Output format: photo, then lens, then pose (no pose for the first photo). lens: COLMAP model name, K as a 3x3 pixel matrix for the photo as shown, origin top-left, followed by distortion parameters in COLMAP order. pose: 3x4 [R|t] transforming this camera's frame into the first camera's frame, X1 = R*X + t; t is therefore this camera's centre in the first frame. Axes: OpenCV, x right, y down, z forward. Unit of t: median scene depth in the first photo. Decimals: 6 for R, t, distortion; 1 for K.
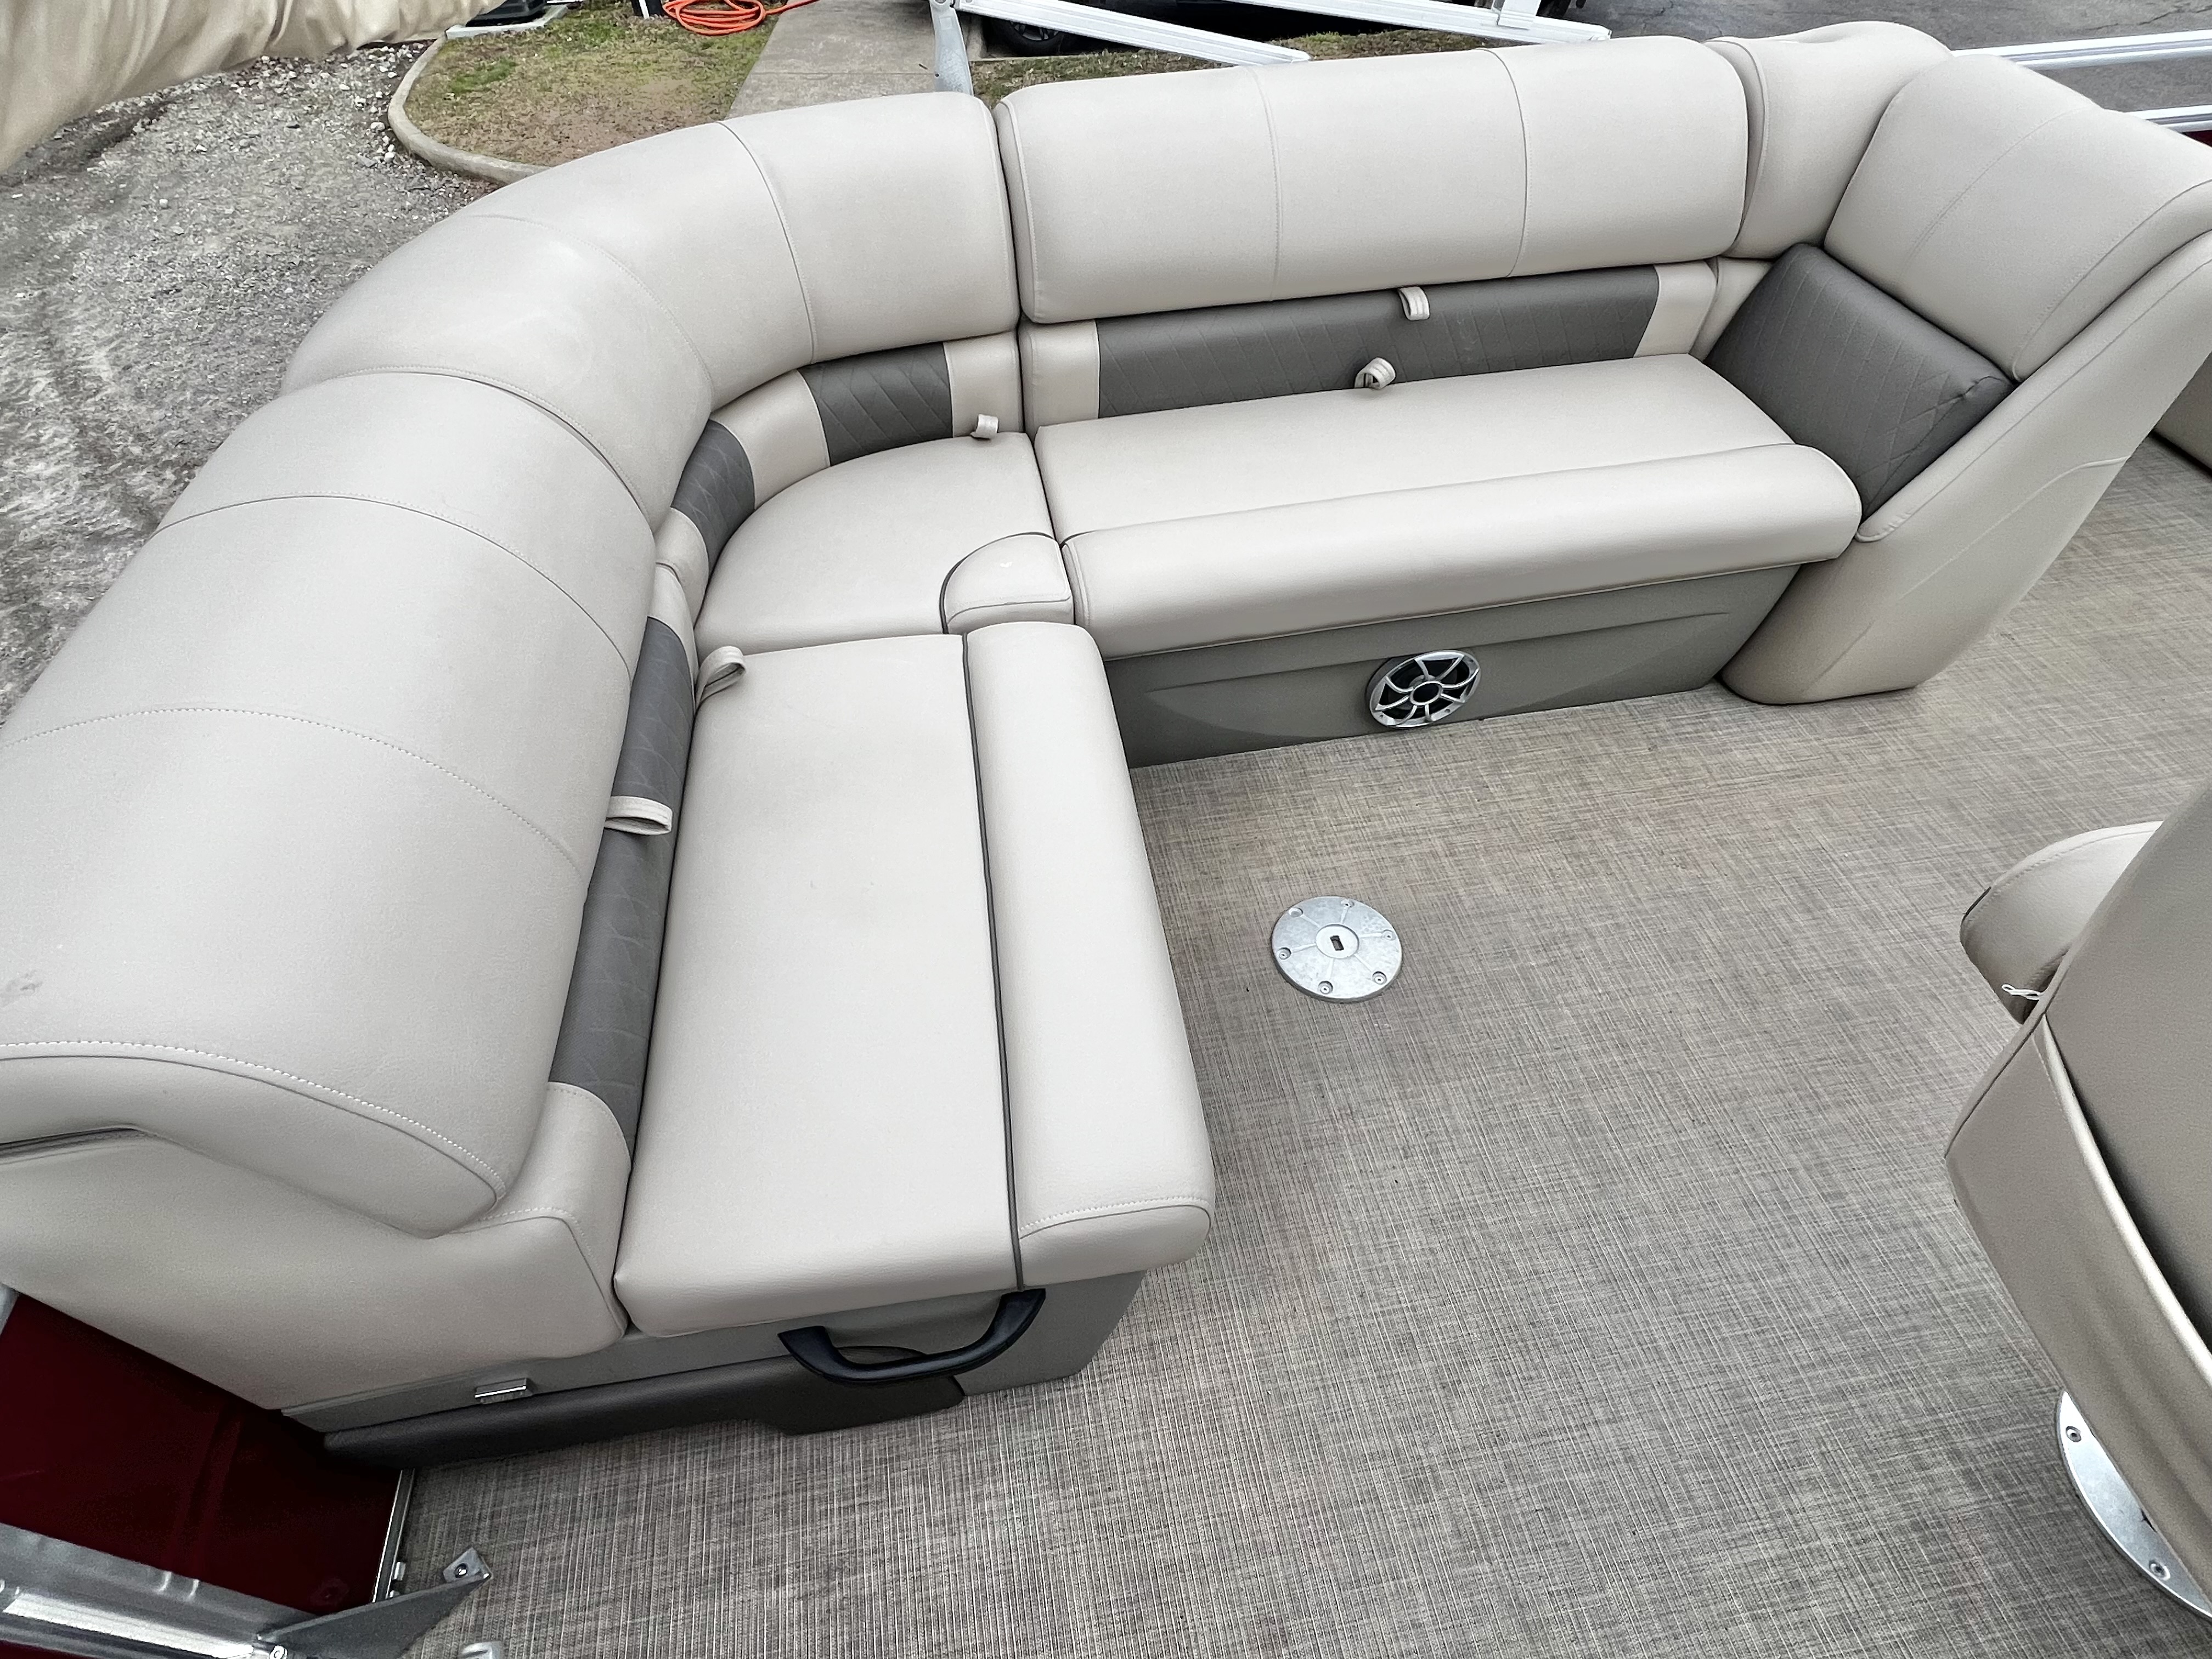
lens RADIAL K [[1134.4, 0, 1102.0], [0, 1134.4, 837.4], [0, 0, 1]] dist [-0.001552, -0.000421]
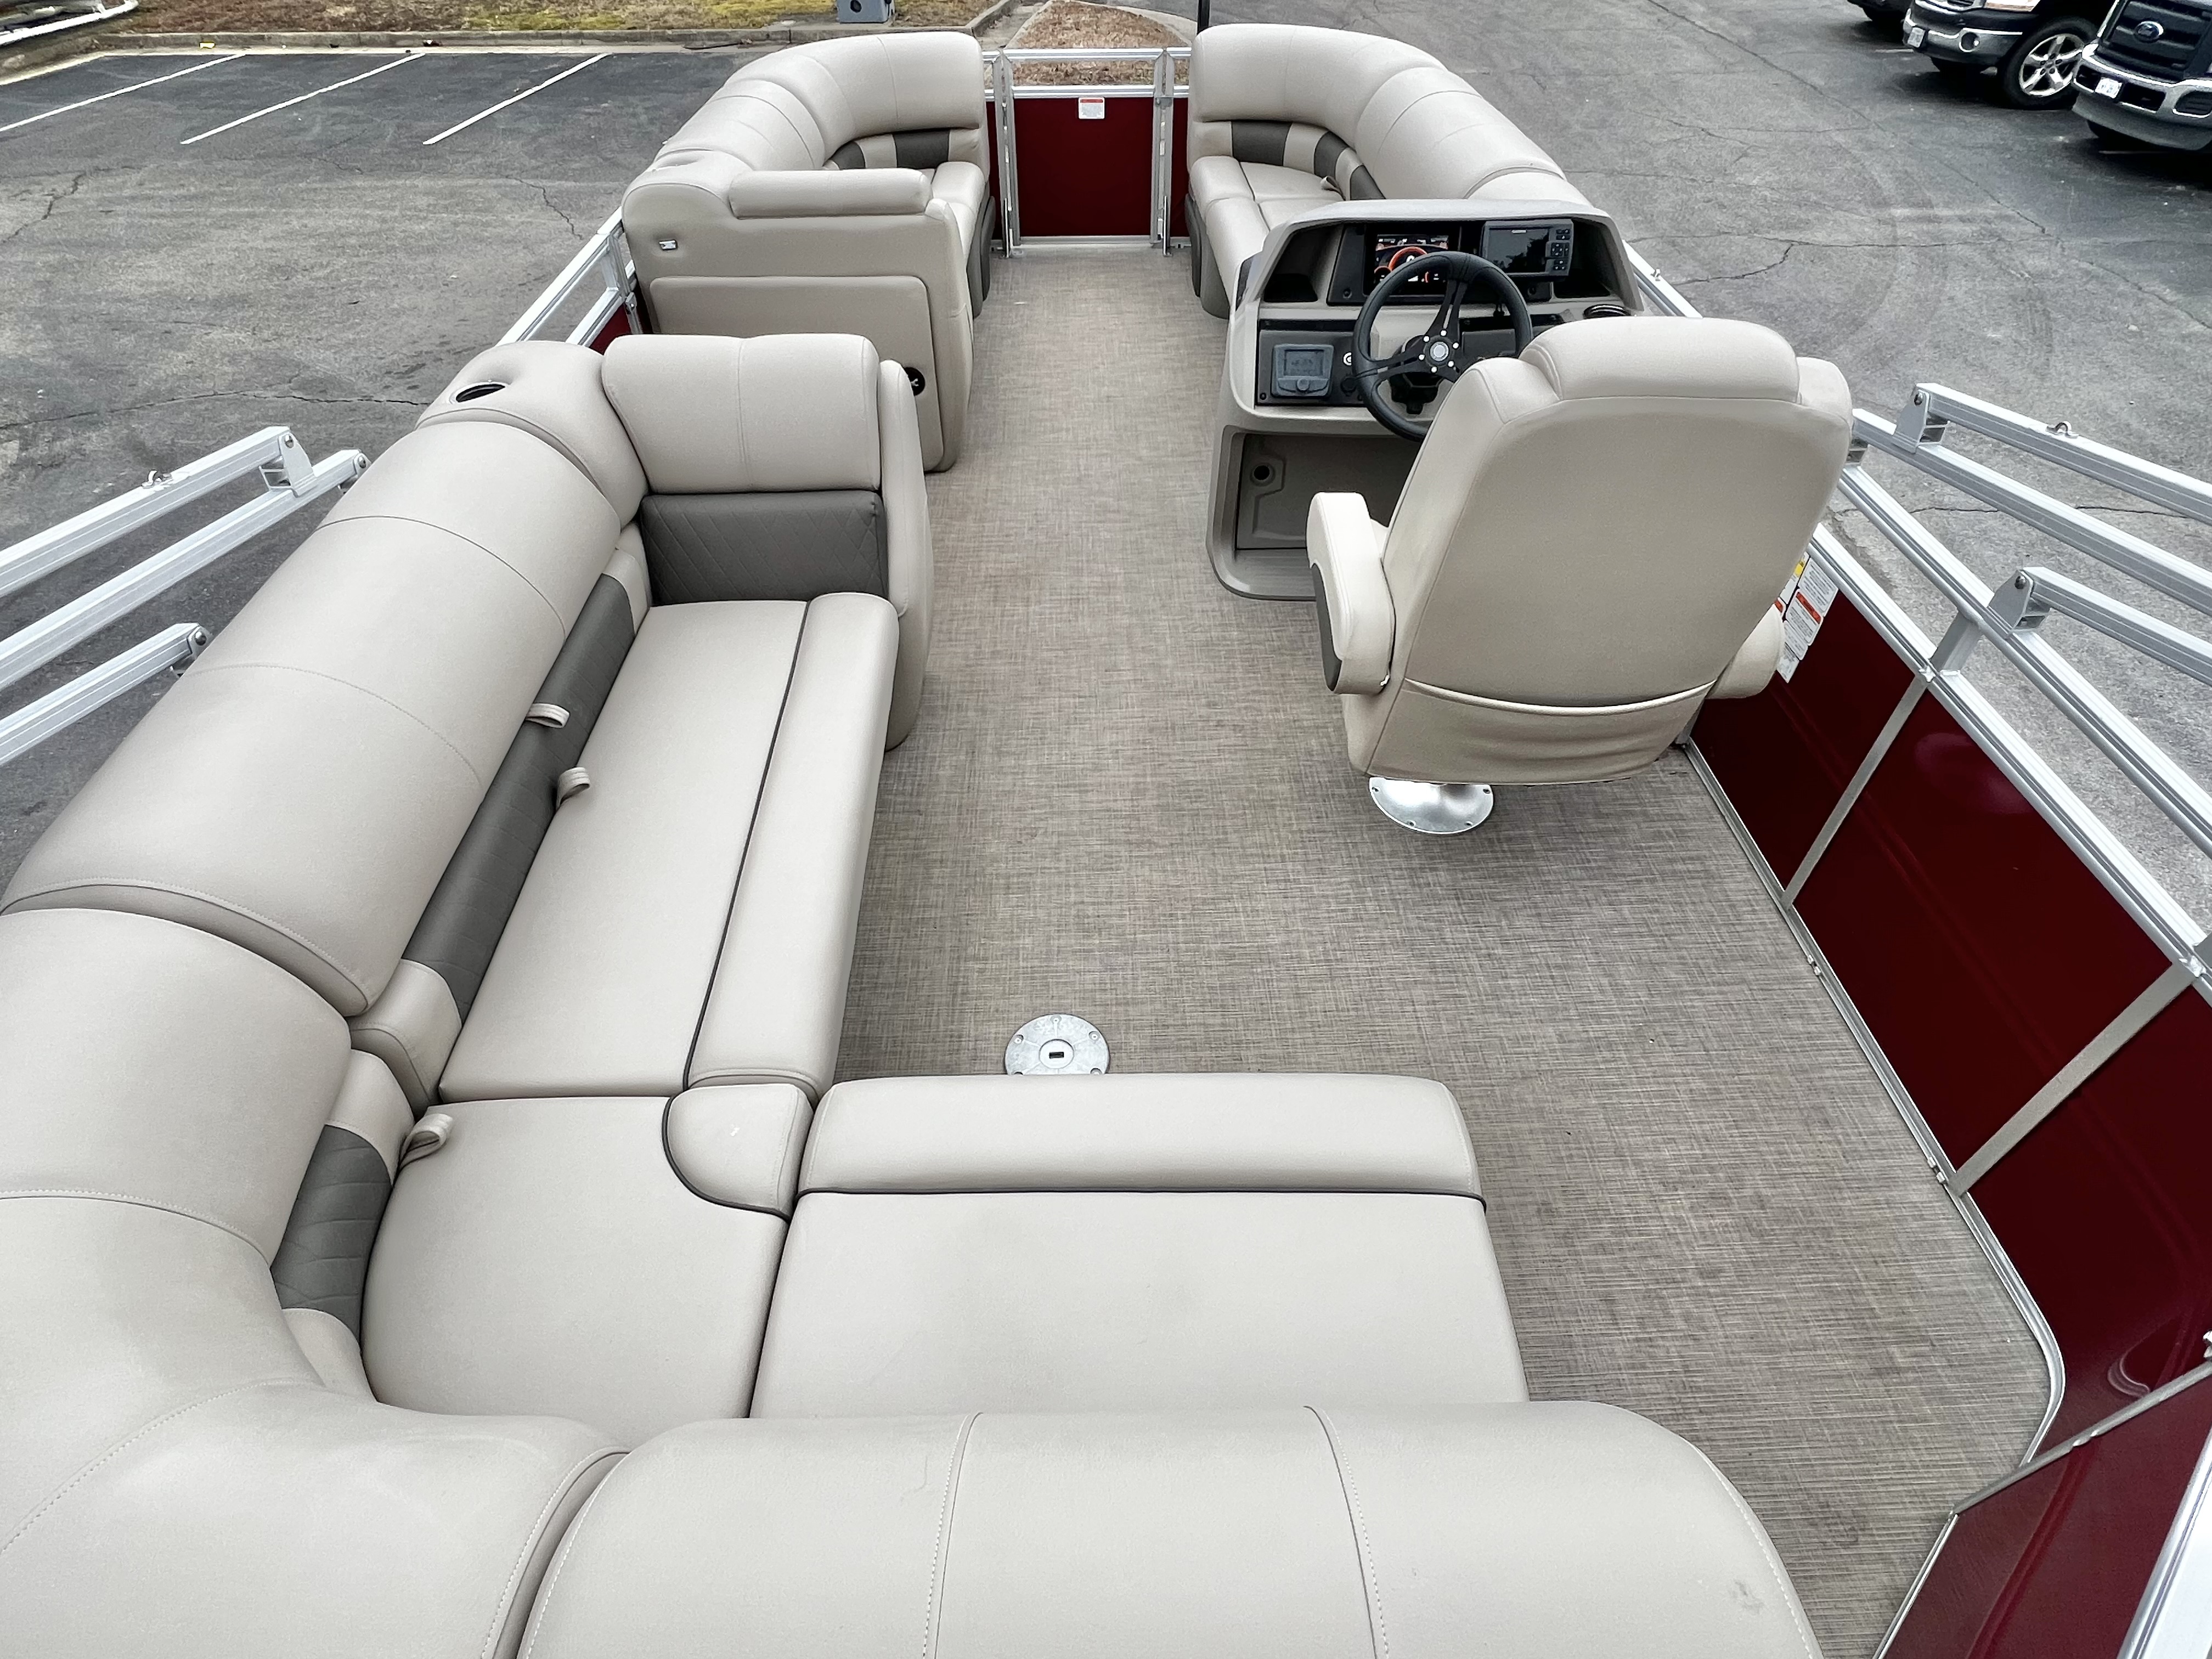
lens RADIAL K [[1134.4, 0, 1102.0], [0, 1134.4, 837.4], [0, 0, 1]] dist [-0.001552, -0.000421]
pose [[0.142028, -0.682540, 0.716915, -0.439085], [0.742243, 0.552613, 0.379071, -0.405361], [-0.654908, 0.478286, 0.585097, 0.120895]]
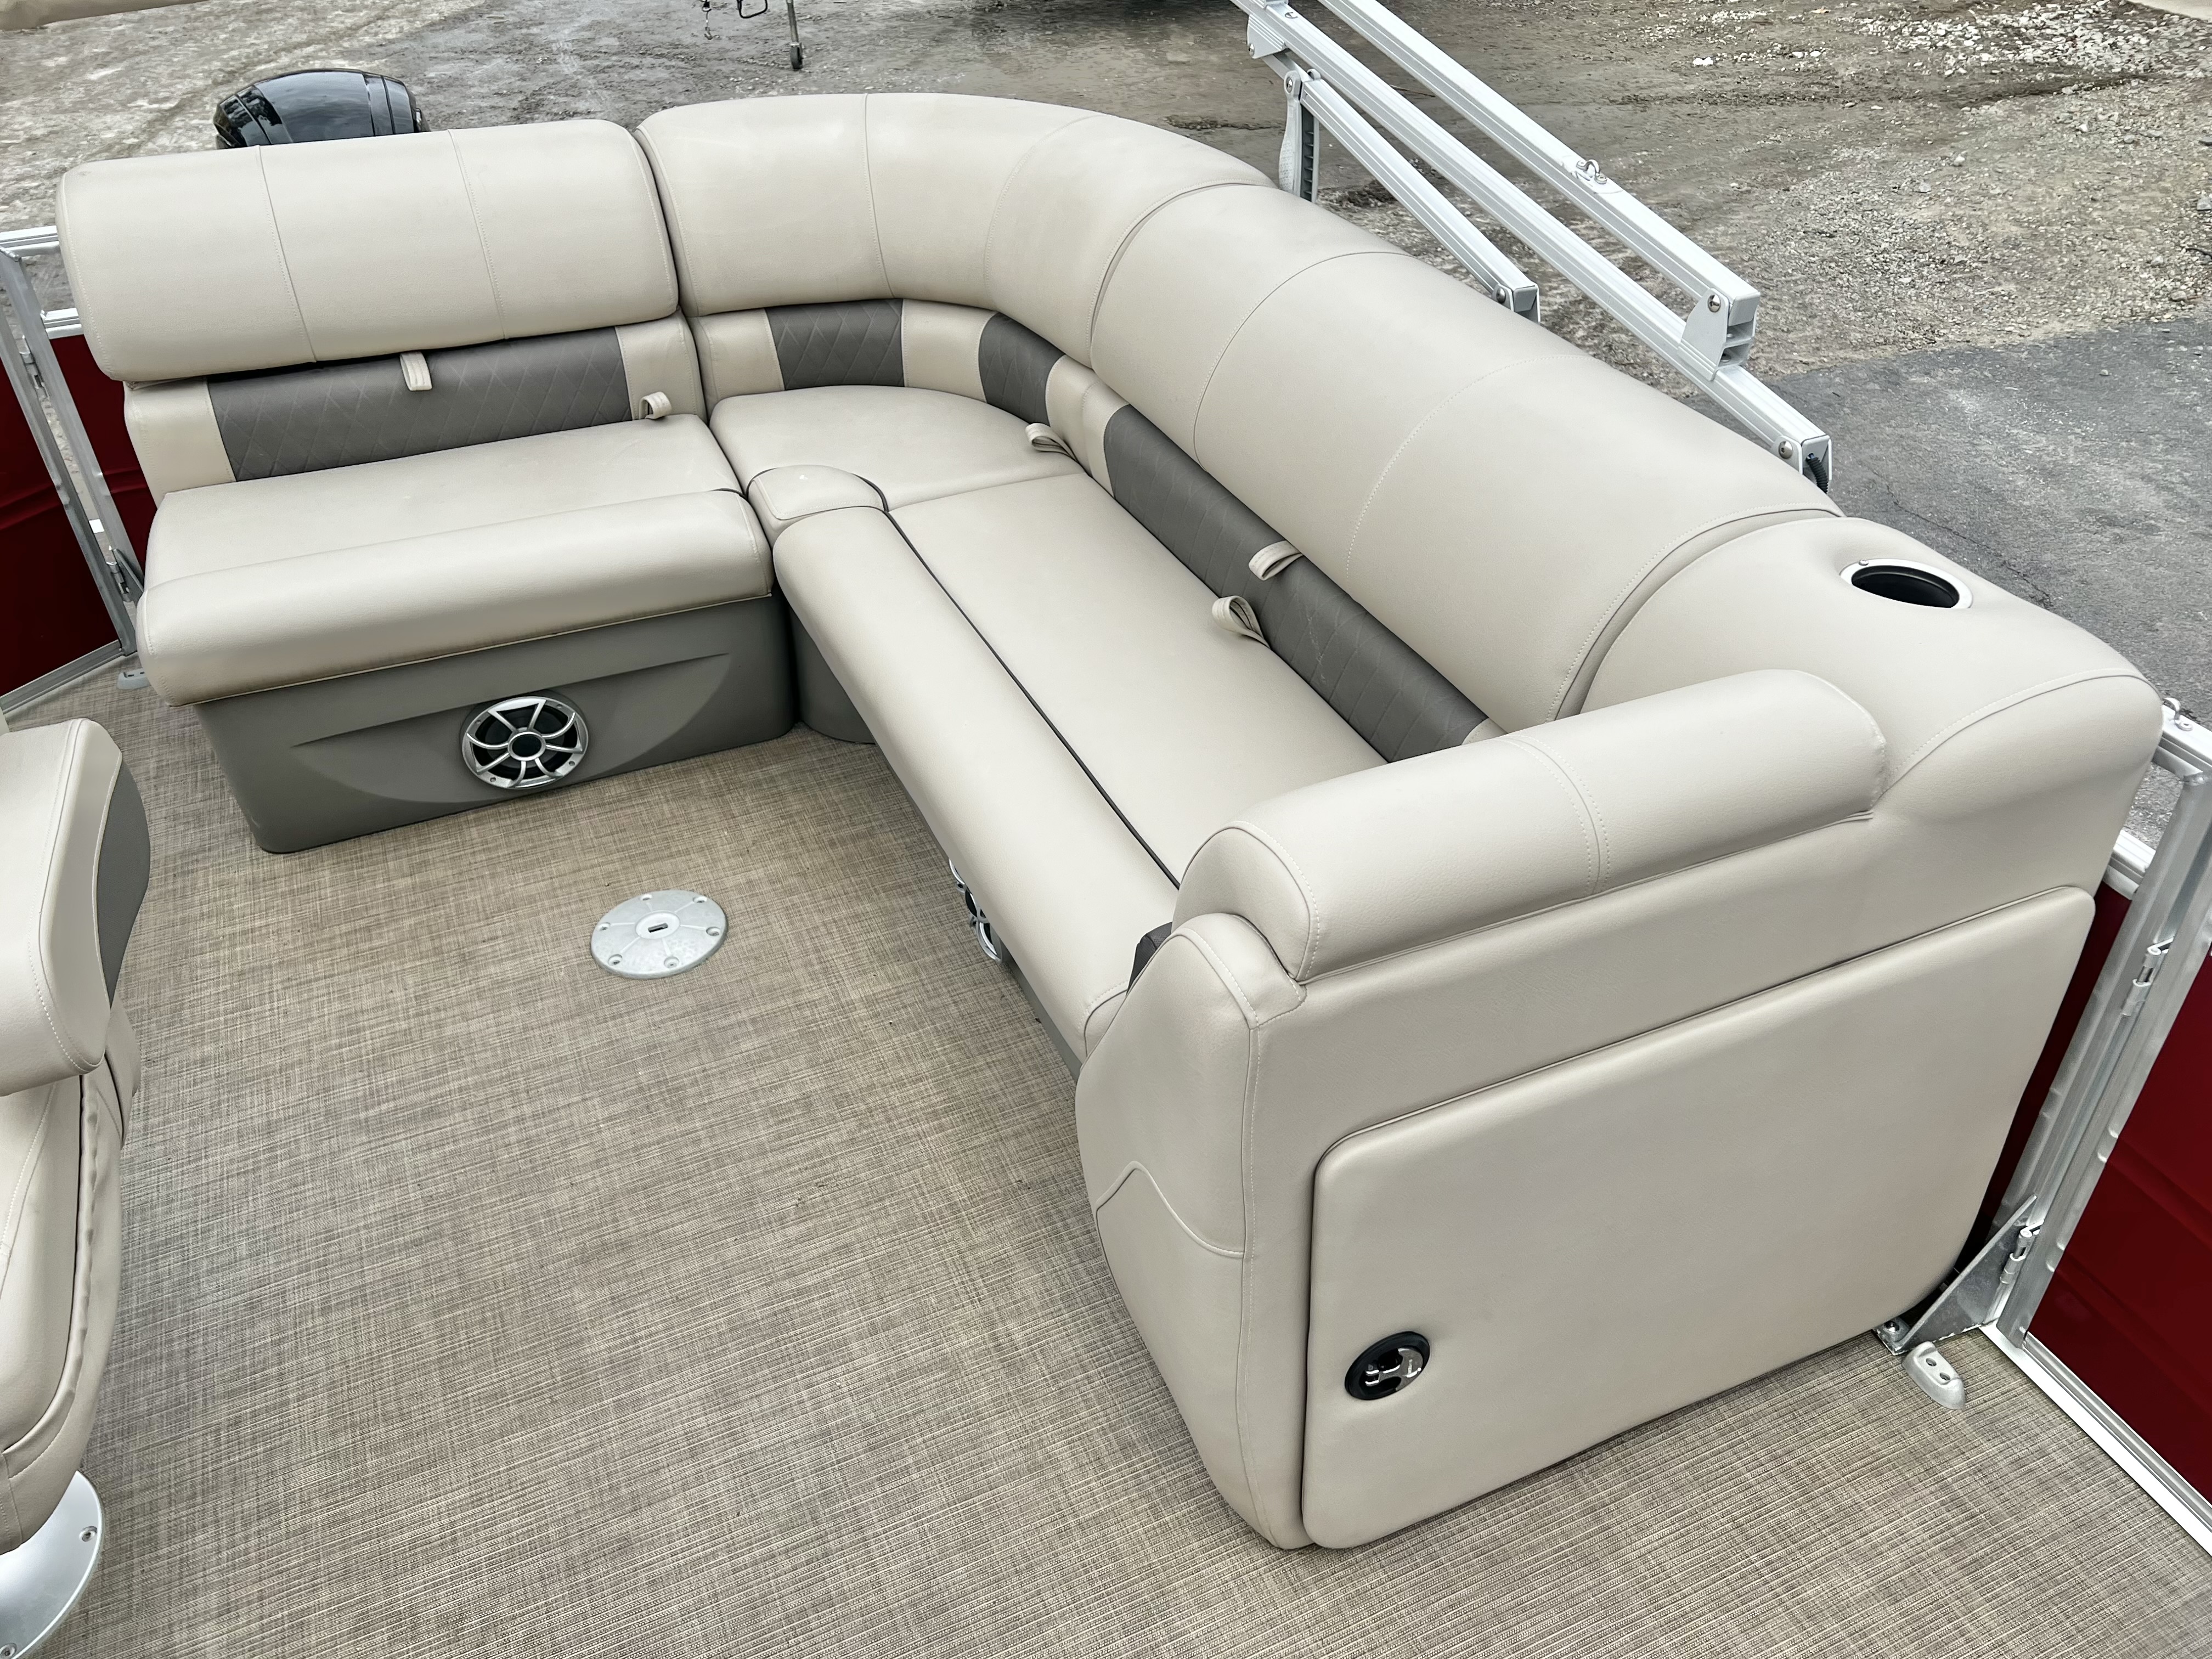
lens RADIAL K [[1677.6, 0, 1117.6], [0, 1677.6, 821.1], [0, 0, 1]] dist [0.055343, -0.059208]
pose [[0.246720, 0.594373, -0.765408, 1.194045], [-0.712227, 0.646813, 0.272701, -0.567204], [0.657162, 0.477863, 0.582911, 0.317130]]
